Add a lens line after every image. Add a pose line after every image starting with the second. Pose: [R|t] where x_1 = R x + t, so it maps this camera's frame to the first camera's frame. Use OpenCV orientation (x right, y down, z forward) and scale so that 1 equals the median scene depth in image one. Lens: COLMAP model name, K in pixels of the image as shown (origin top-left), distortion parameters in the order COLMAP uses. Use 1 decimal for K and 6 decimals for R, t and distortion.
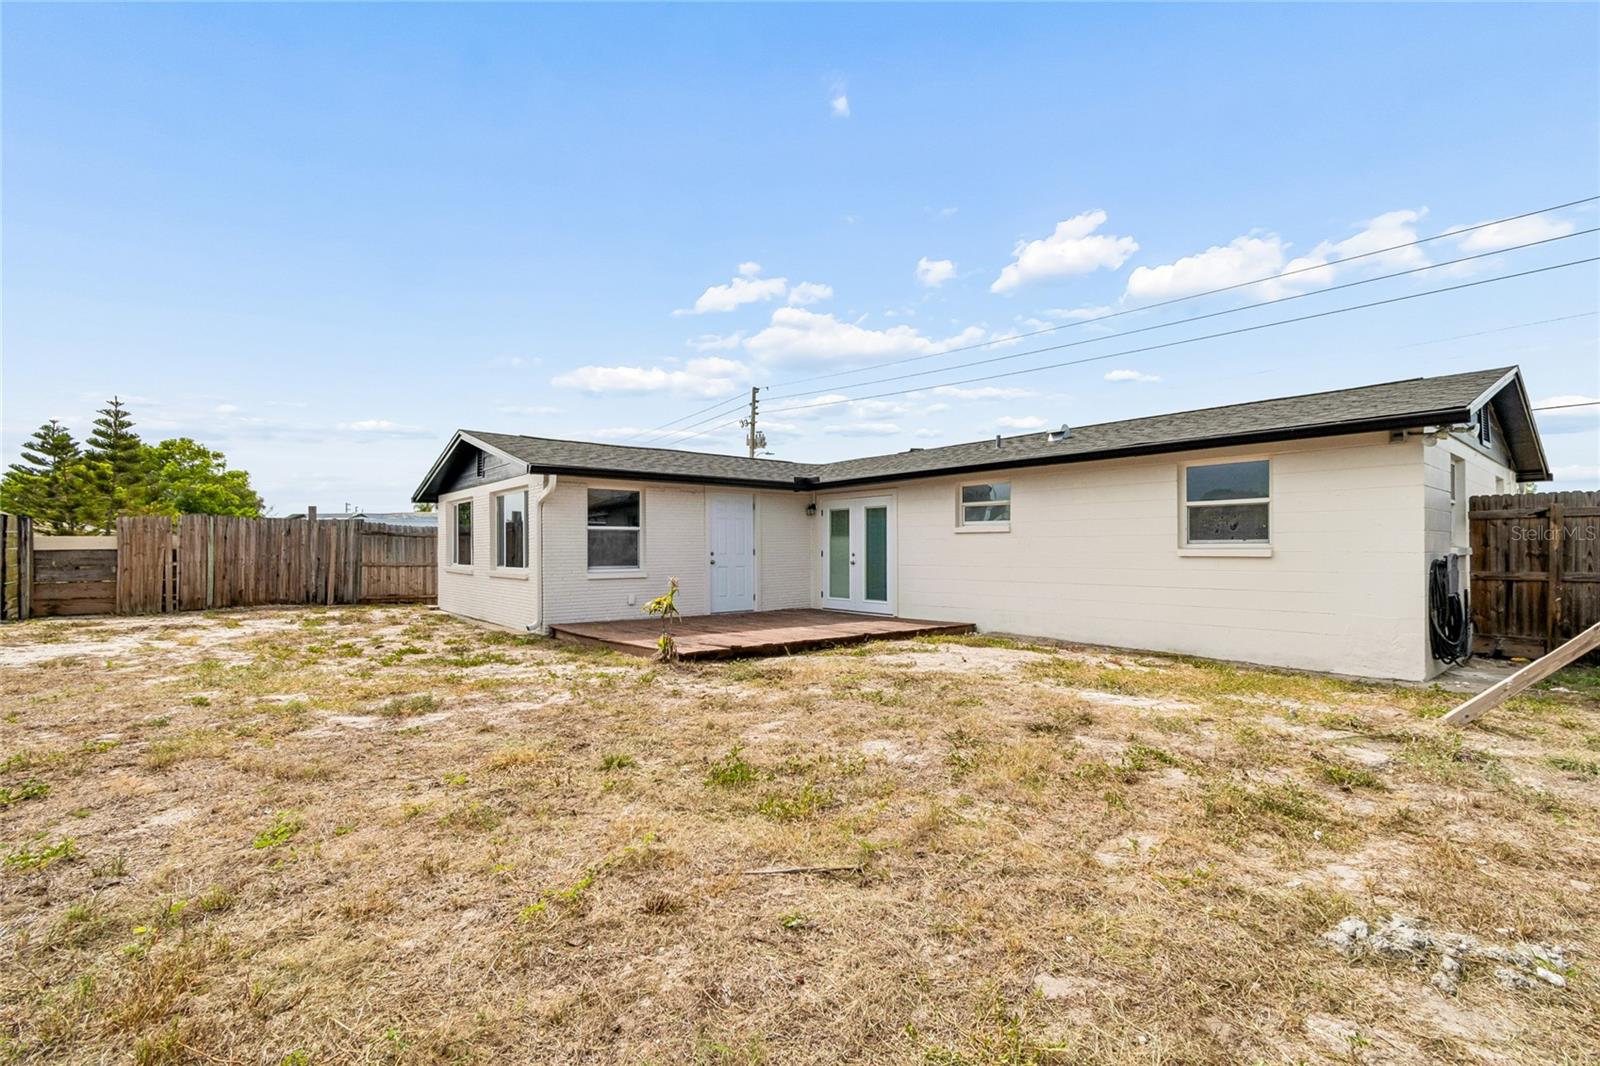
lens RADIAL K [[714.6, 0, 804.7], [0, 714.6, 535.1], [0, 0, 1]] dist [-0.002973, 0.001291]
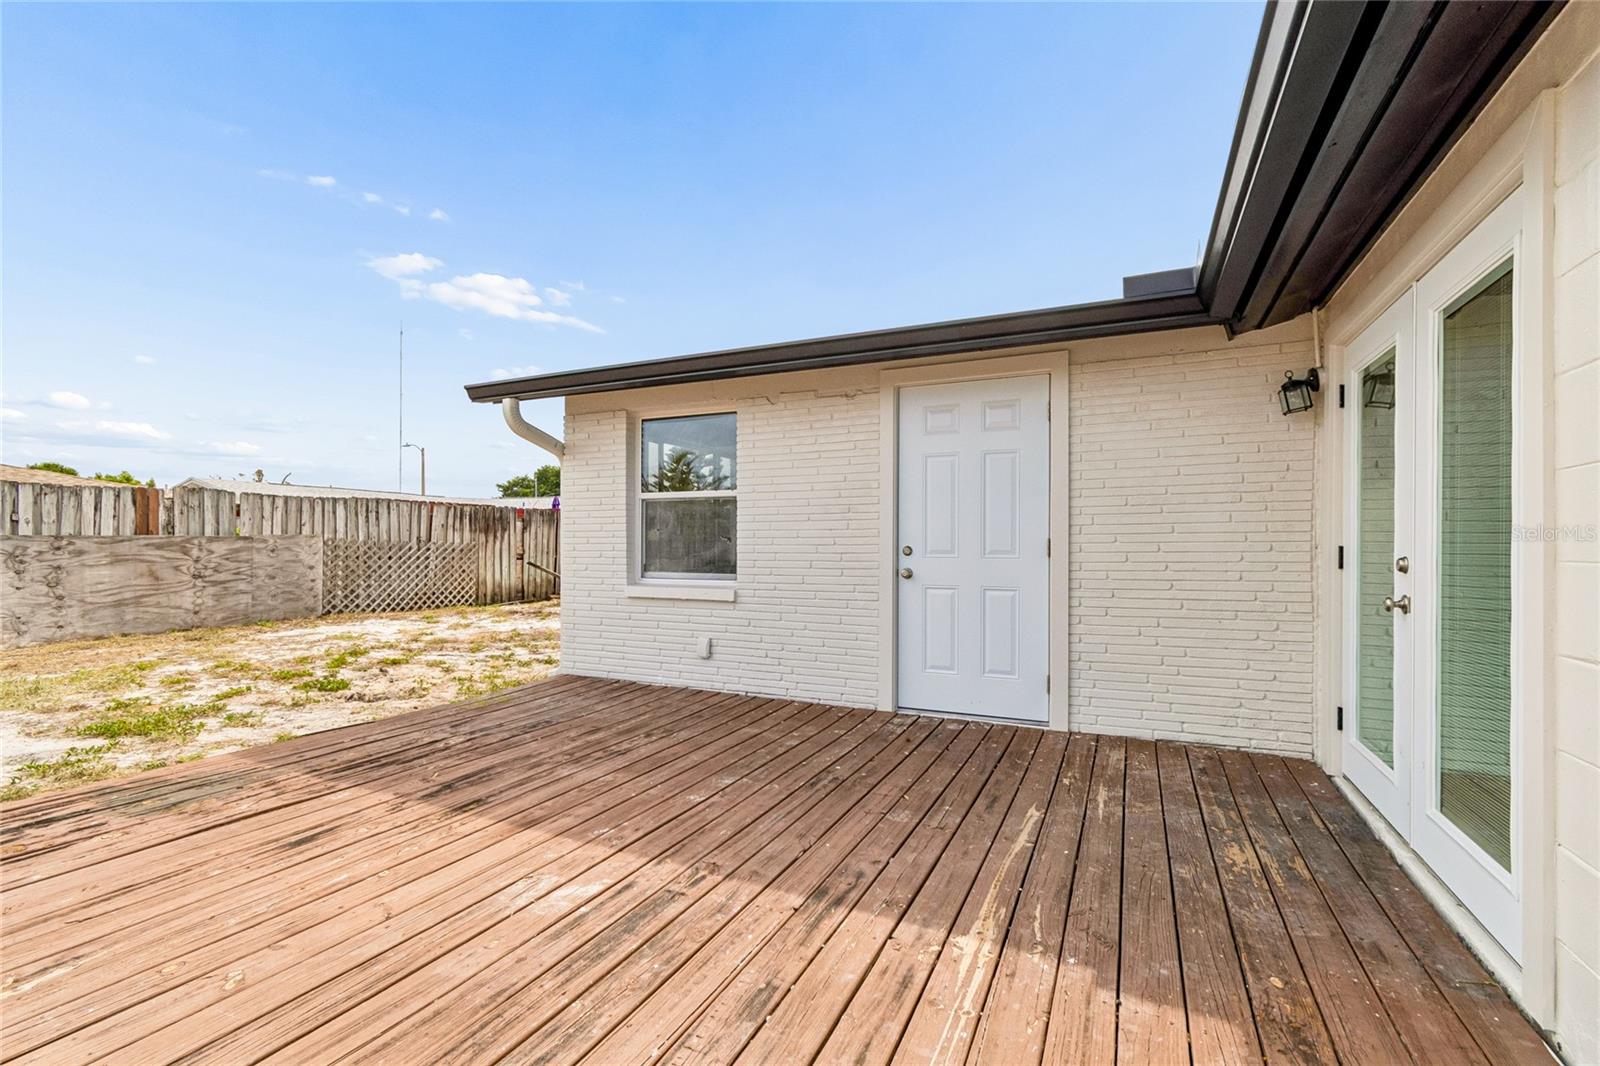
lens RADIAL K [[714.6, 0, 809.2], [0, 714.6, 539.0], [0, 0, 1]] dist [-0.002973, 0.001291]
pose [[0.405714, -0.004589, -0.913989, 0.186737], [0.006174, 0.999978, -0.002280, 0.019463], [0.913979, -0.004718, 0.405733, 0.783344]]
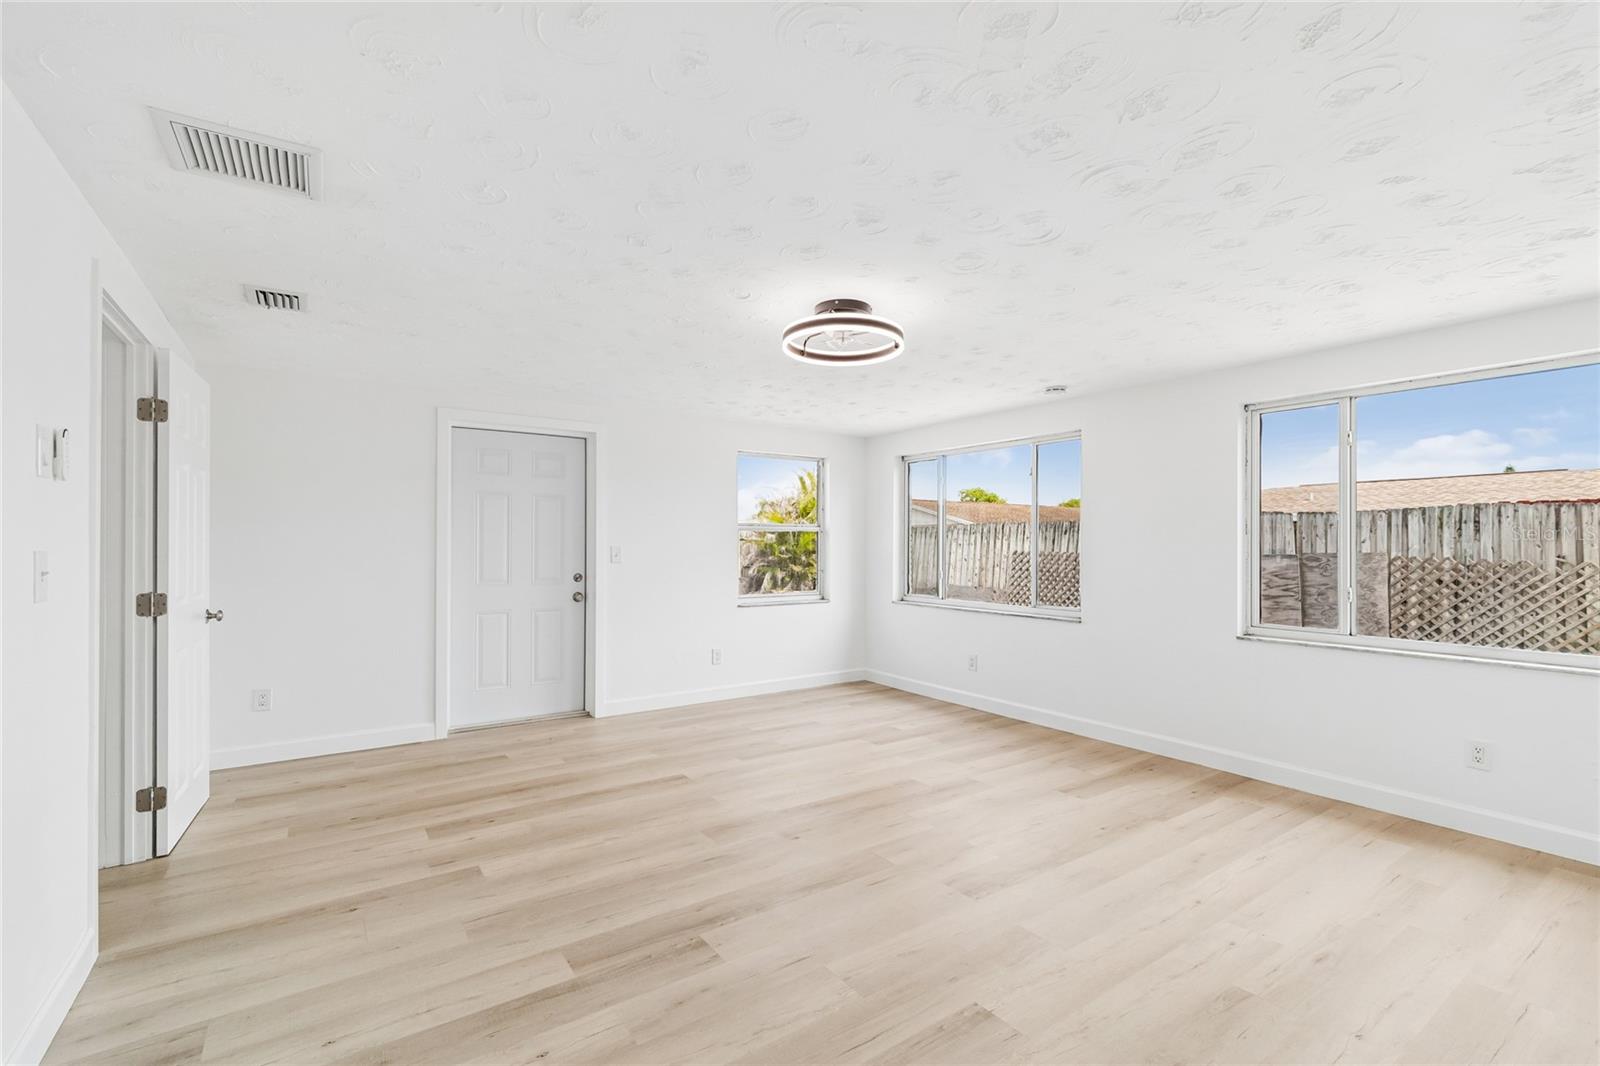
lens RADIAL K [[714.6, 0, 816.9], [0, 714.6, 539.0], [0, 0, 1]] dist [-0.002973, 0.001291]
pose [[-0.996494, -0.005440, 0.083485, -0.209458], [-0.007382, 0.999709, -0.022967, 0.016623], [-0.083335, -0.023503, -0.996244, 1.268616]]
